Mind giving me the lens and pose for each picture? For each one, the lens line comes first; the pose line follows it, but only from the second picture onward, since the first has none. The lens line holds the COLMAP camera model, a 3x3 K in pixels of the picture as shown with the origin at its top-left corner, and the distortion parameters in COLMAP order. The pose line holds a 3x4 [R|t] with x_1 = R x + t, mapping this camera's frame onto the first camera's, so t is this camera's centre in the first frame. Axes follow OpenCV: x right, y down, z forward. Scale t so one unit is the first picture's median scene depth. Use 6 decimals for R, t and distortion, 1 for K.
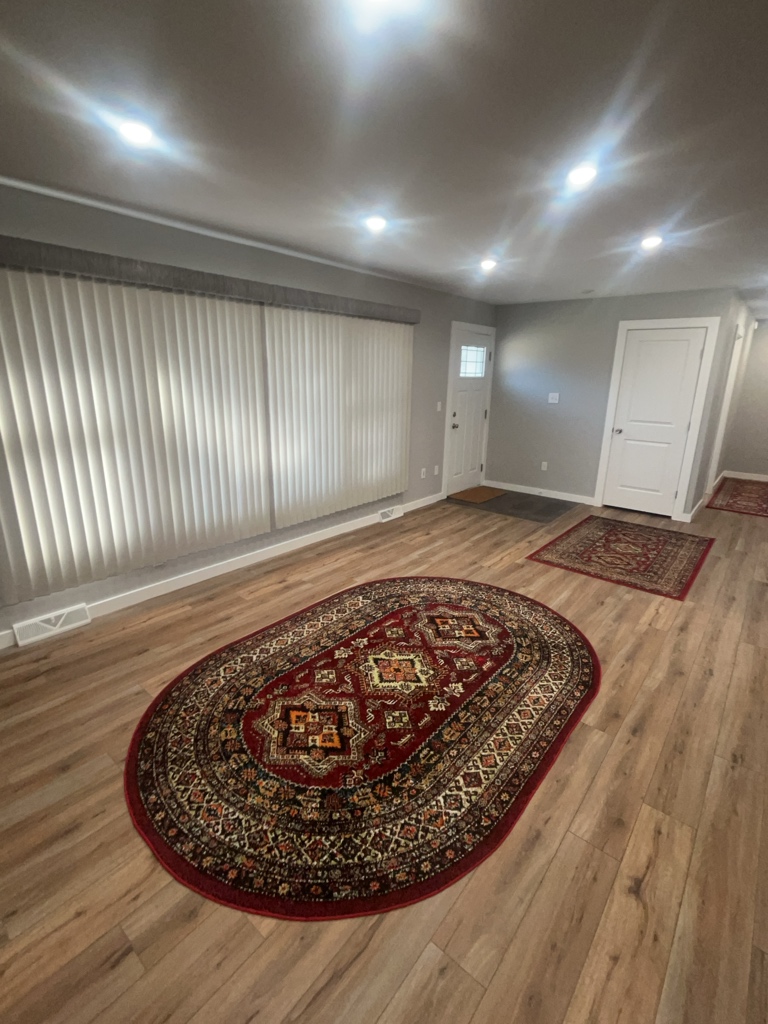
lens RADIAL K [[475.2, 0, 383.3], [0, 475.2, 513.2], [0, 0, 1]] dist [0.002163, 0.000111]
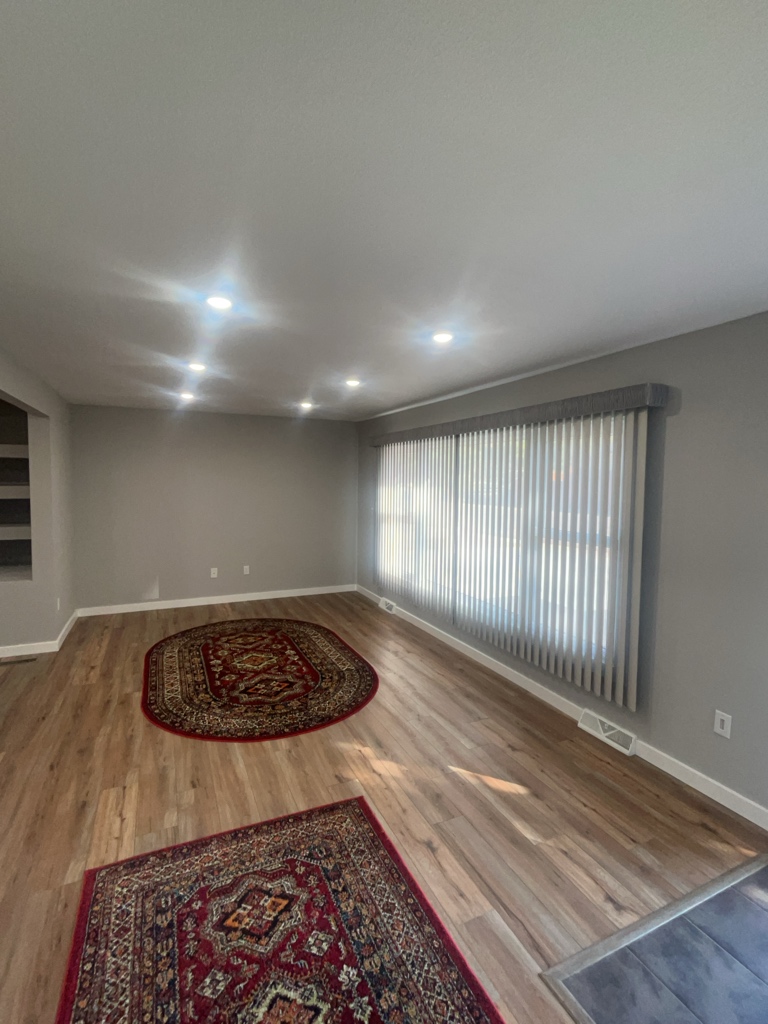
lens RADIAL K [[475.2, 0, 389.9], [0, 475.2, 546.0], [0, 0, 1]] dist [0.002163, 0.000111]
pose [[-0.416718, 0.100977, -0.903410, 1.123938], [-0.280154, 0.931172, 0.233307, -0.485677], [0.864789, 0.350317, -0.359747, 1.630149]]
